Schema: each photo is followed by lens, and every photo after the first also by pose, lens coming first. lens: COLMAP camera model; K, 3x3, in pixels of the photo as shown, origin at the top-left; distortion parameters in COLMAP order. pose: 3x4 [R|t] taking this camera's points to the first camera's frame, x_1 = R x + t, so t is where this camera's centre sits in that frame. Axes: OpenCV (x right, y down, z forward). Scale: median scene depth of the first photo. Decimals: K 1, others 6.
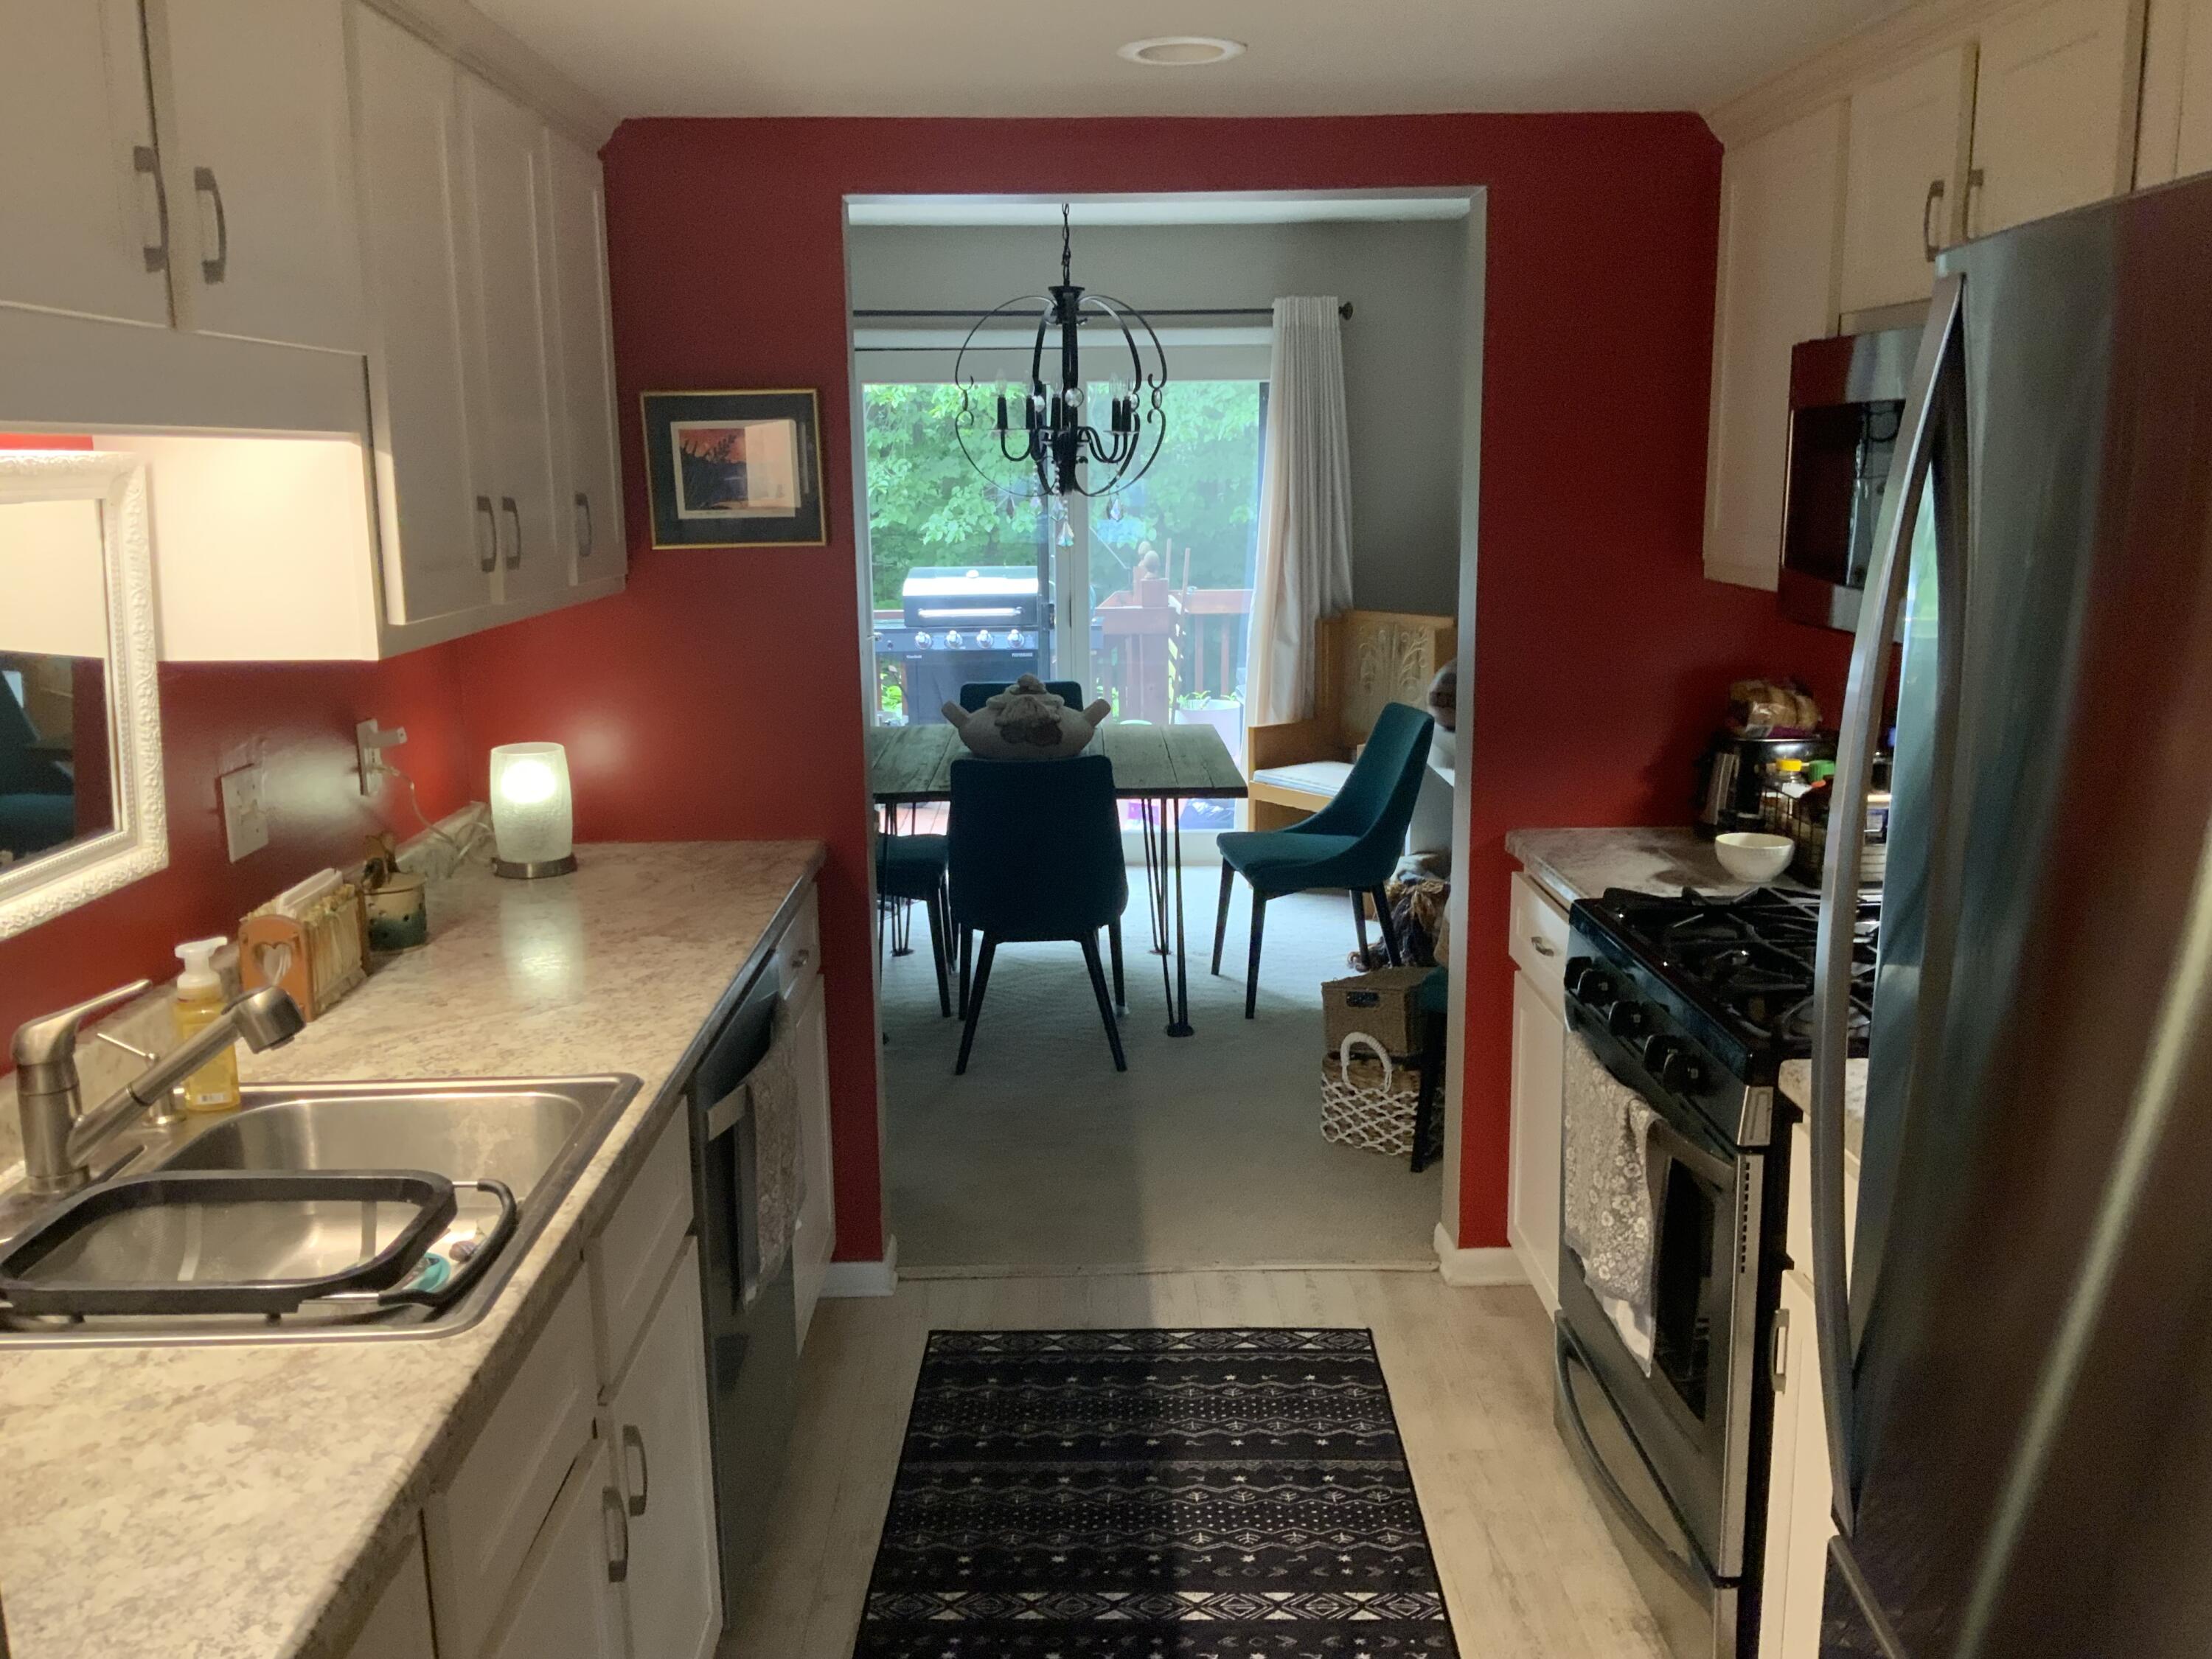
lens RADIAL K [[1828.7, 0, 1112.7], [0, 1828.7, 828.5], [0, 0, 1]] dist [0.092945, -0.178080]
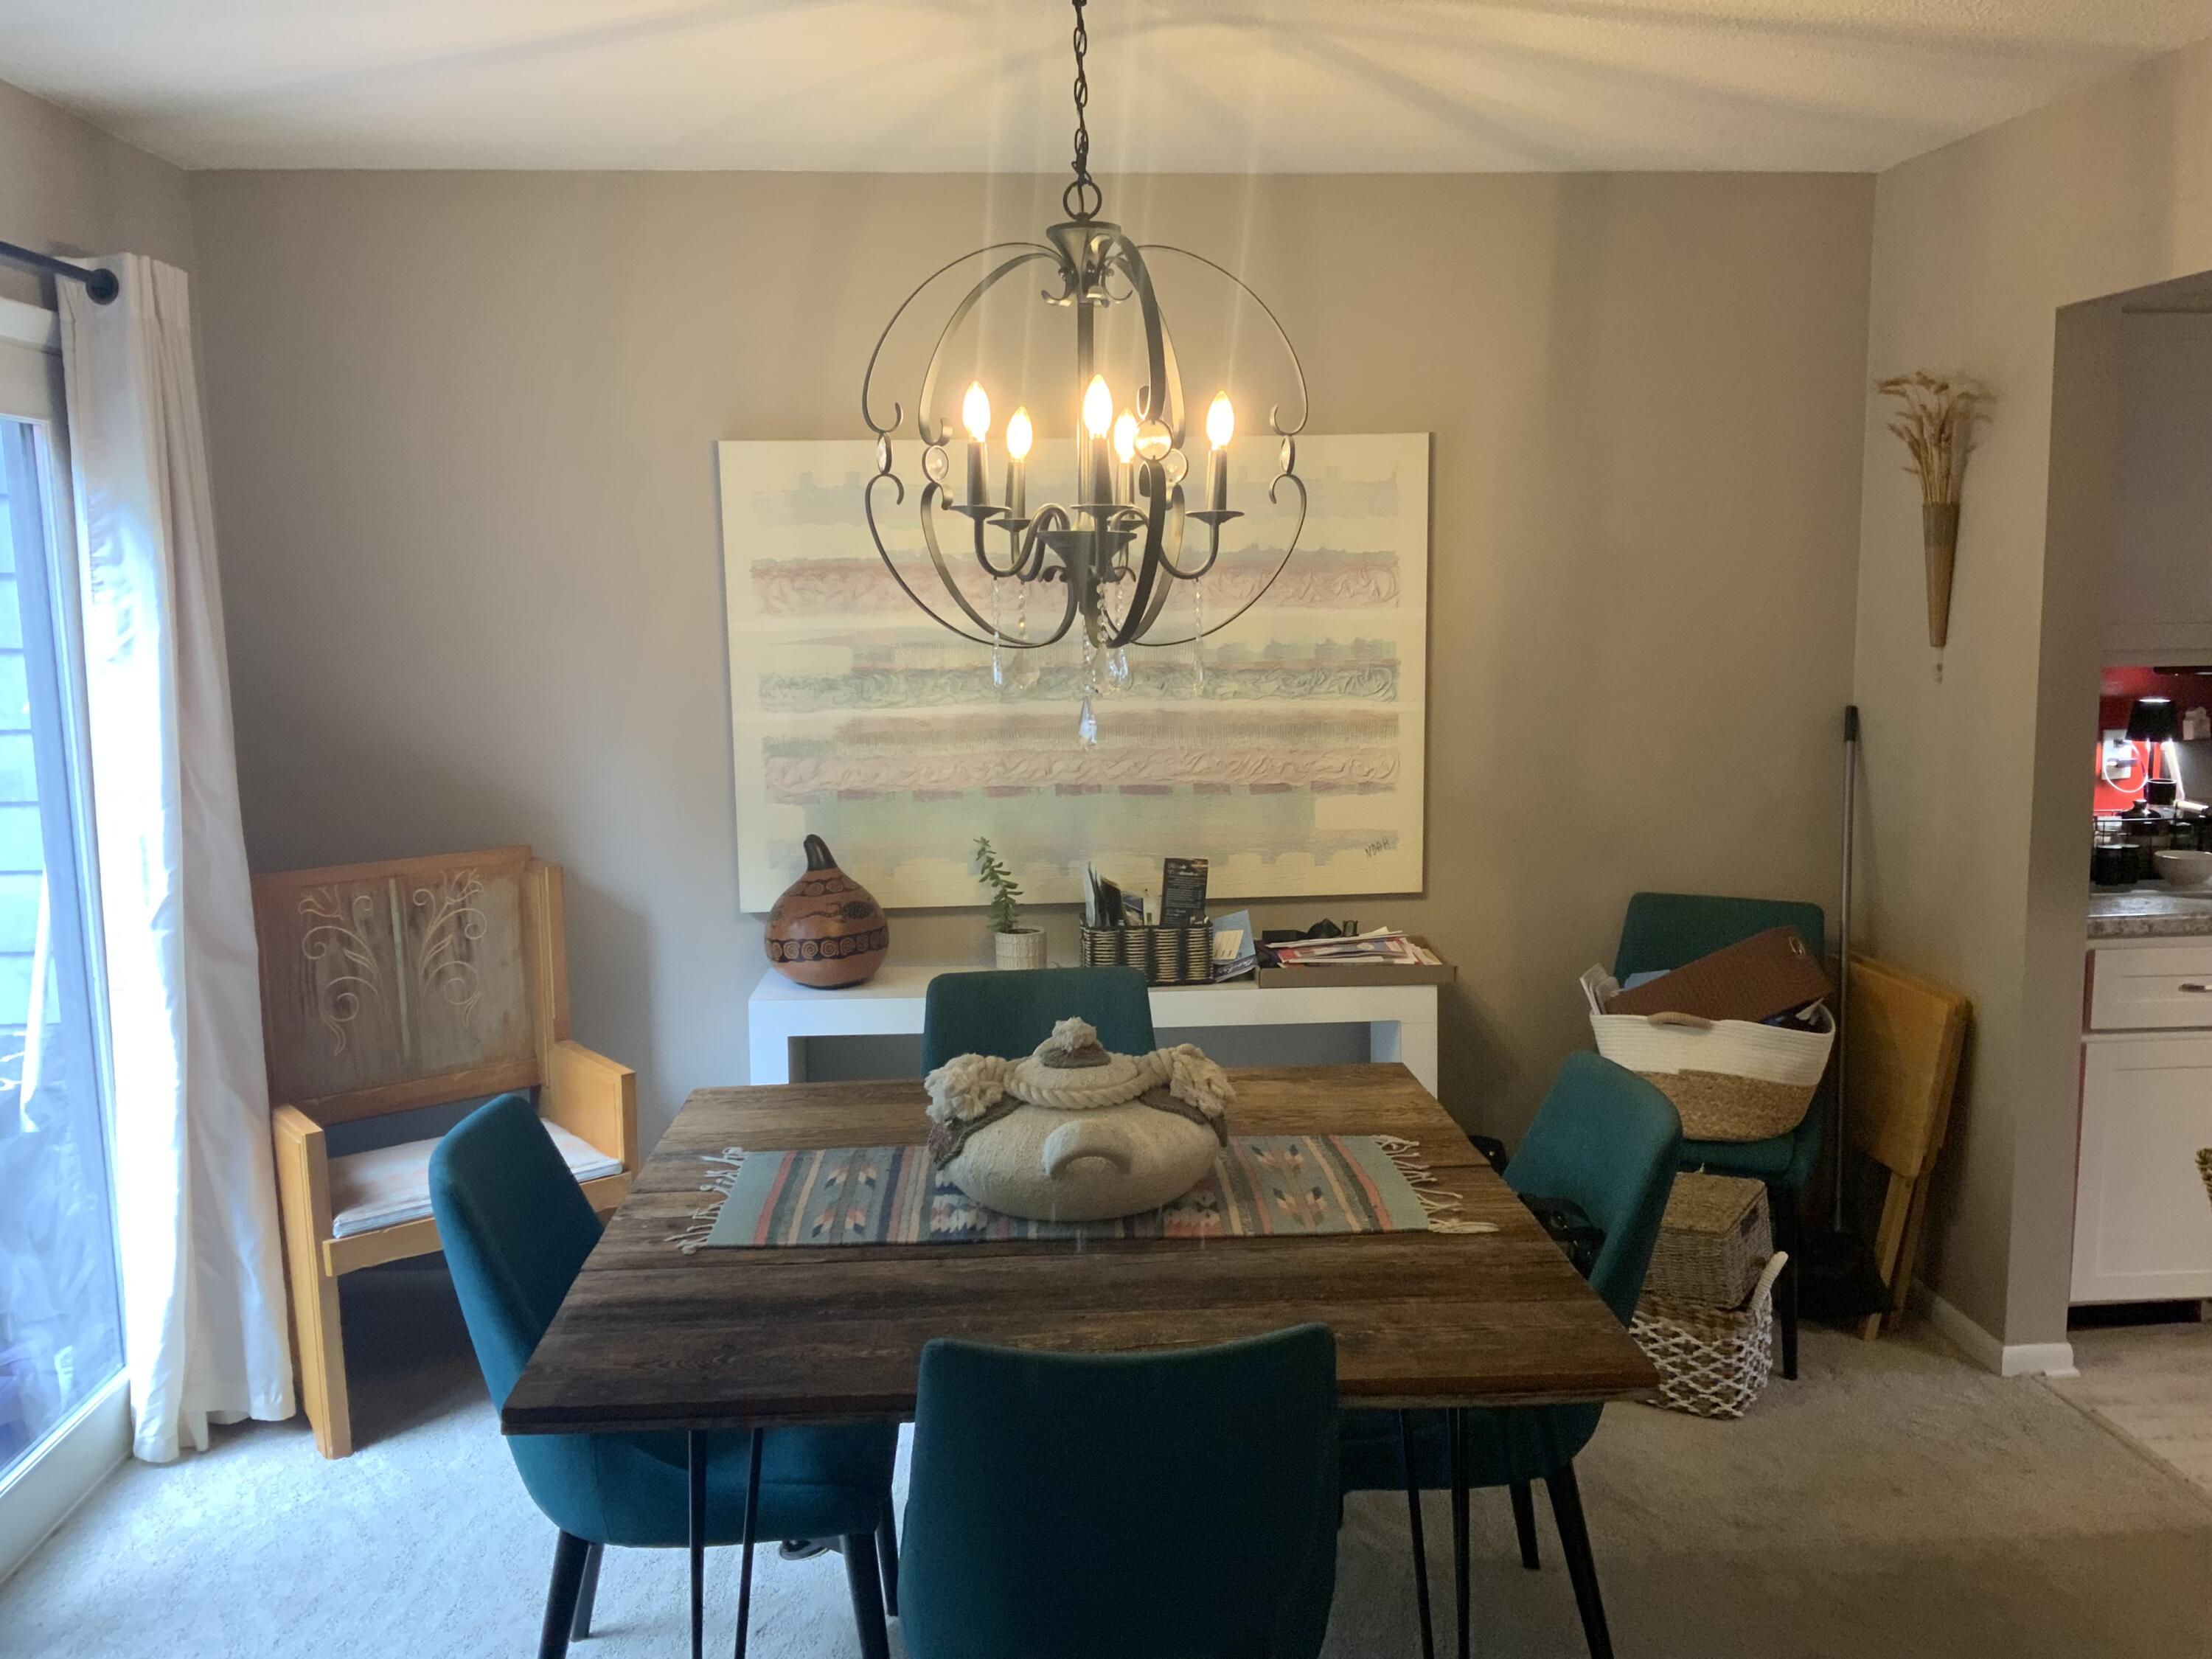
lens RADIAL K [[1850.6, 0, 1106.0], [0, 1850.6, 829.5], [0, 0, 1]] dist [0.070979, -0.122169]
pose [[-0.038769, -0.127929, 0.991025, -0.840698], [0.210743, 0.968417, 0.133255, -0.317000], [-0.976772, 0.214018, -0.010584, 1.608439]]
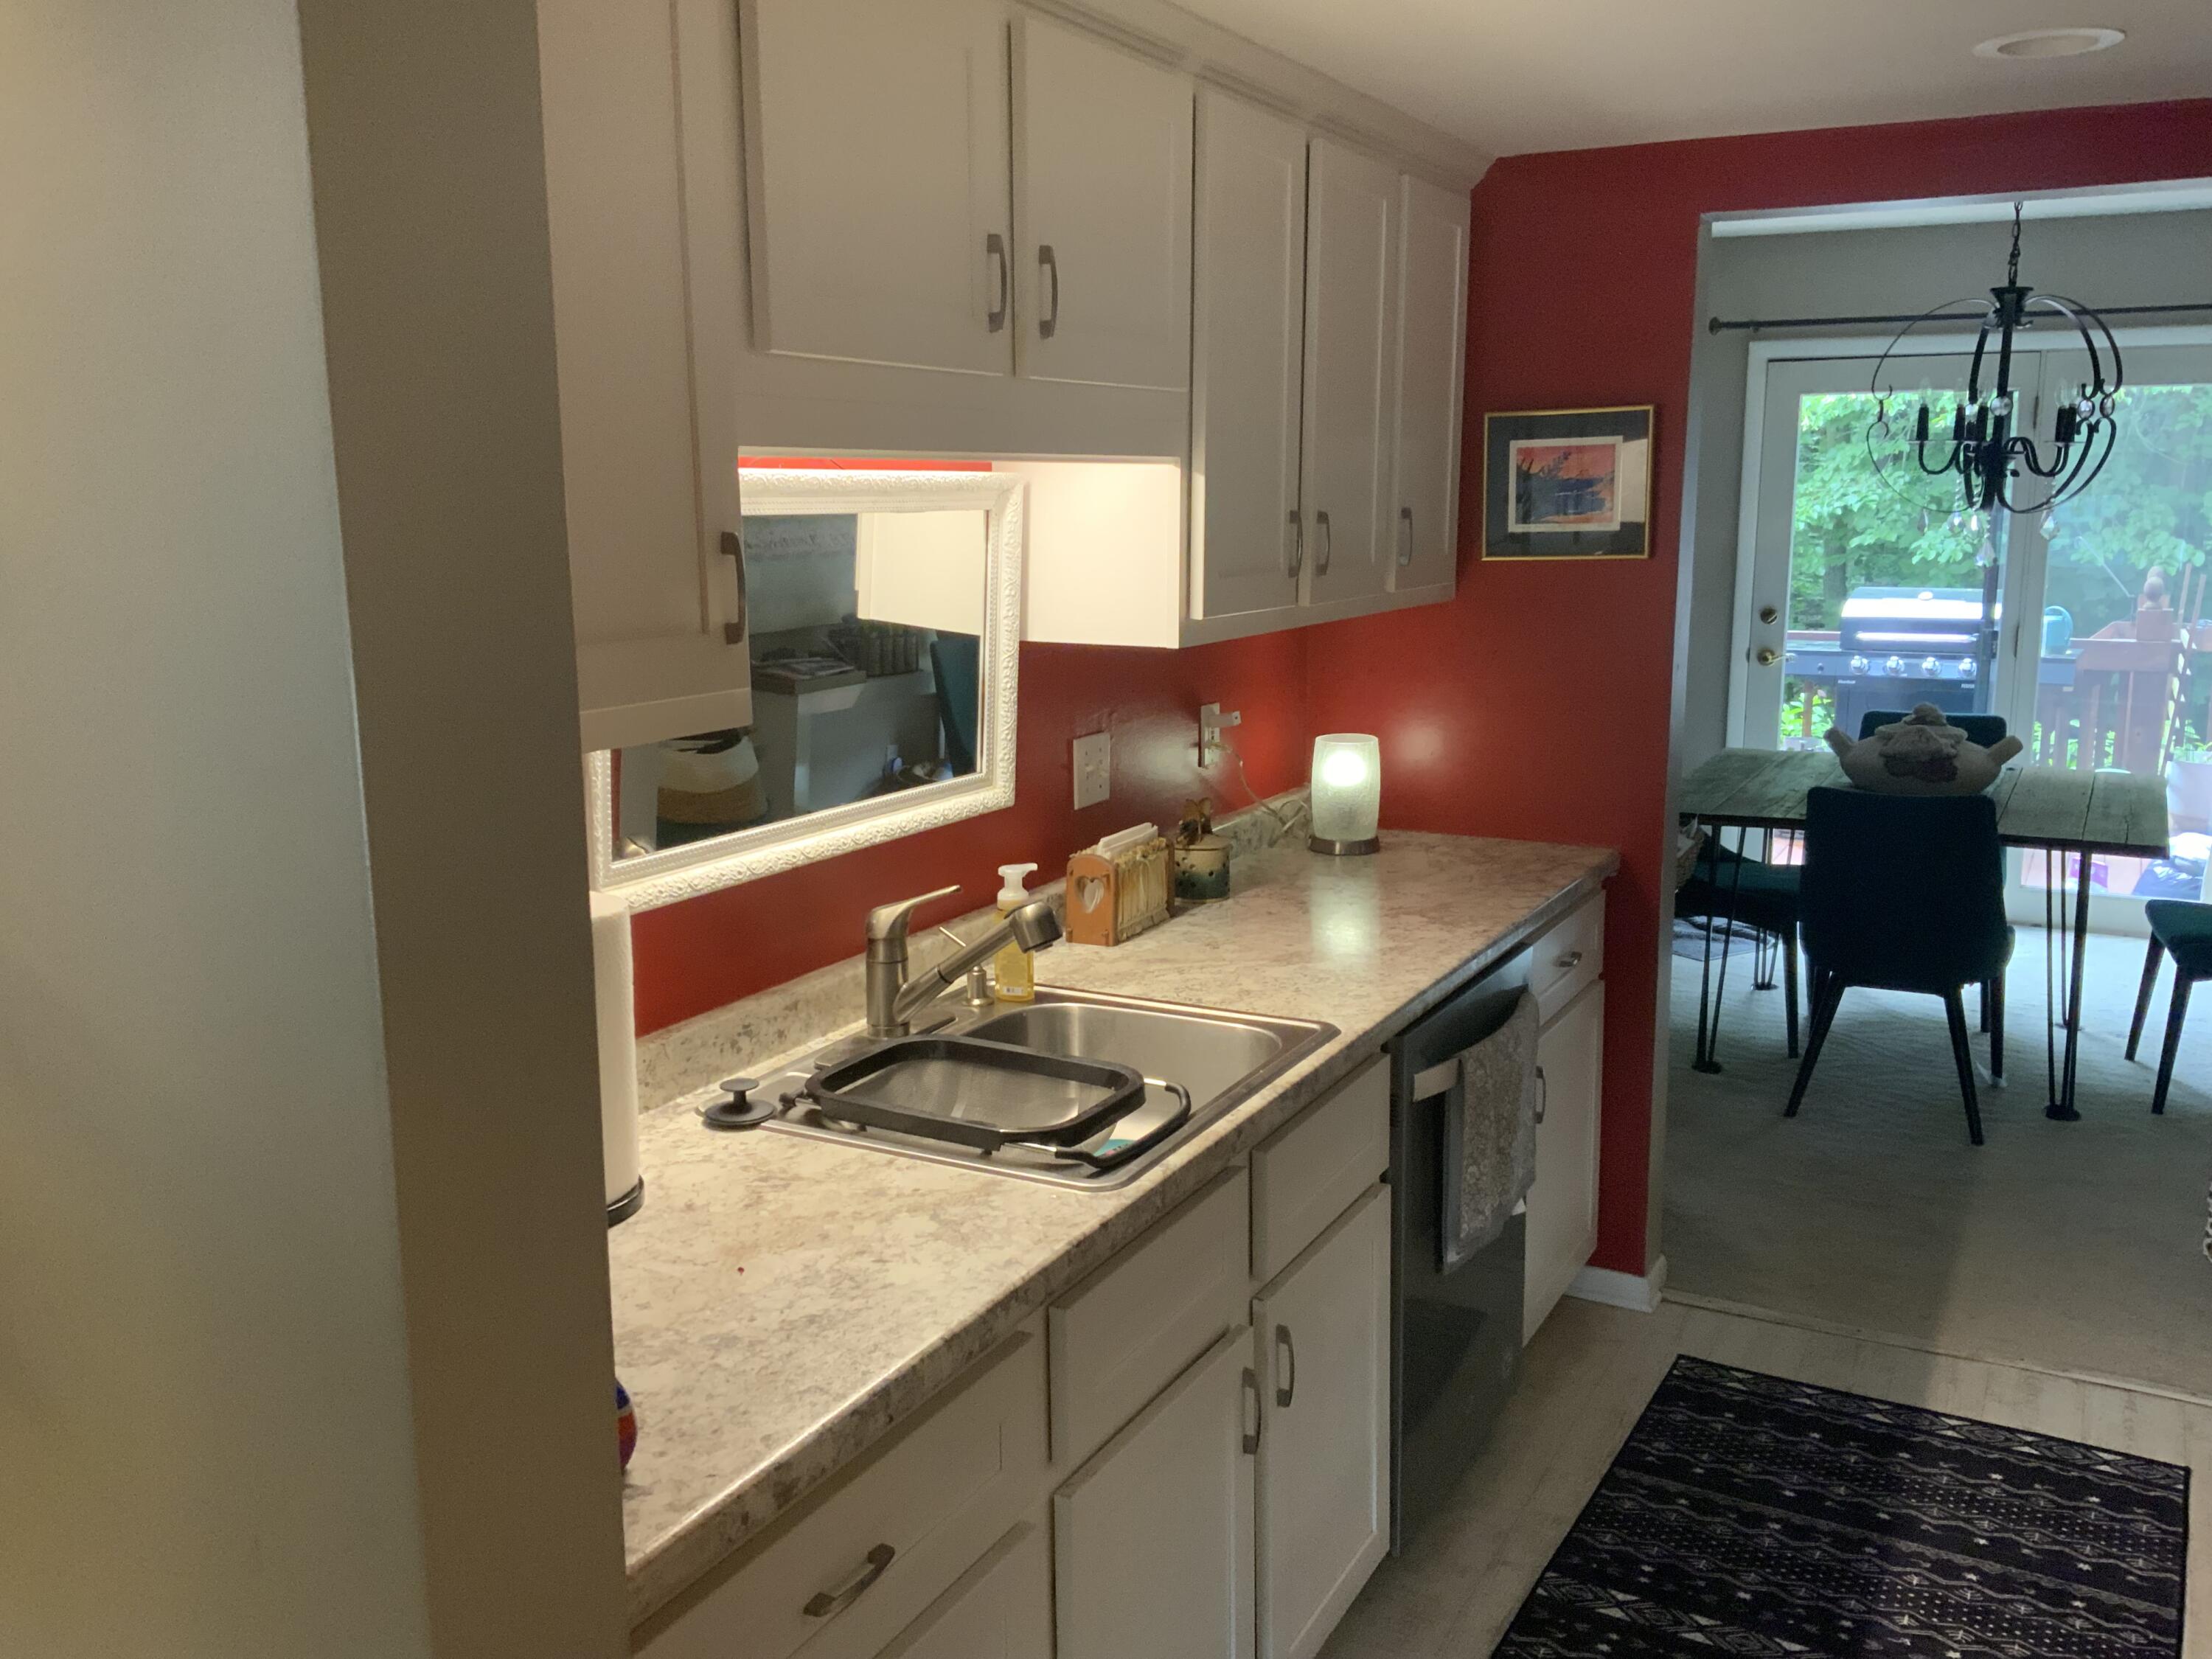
lens RADIAL K [[1850.6, 0, 1106.0], [0, 1850.6, 829.5], [0, 0, 1]] dist [0.070979, -0.122169]
pose [[0.866990, 0.096214, -0.488948, 0.101689], [-0.100299, 0.994796, 0.017906, 0.005525], [0.488127, 0.033517, 0.872129, -0.036847]]
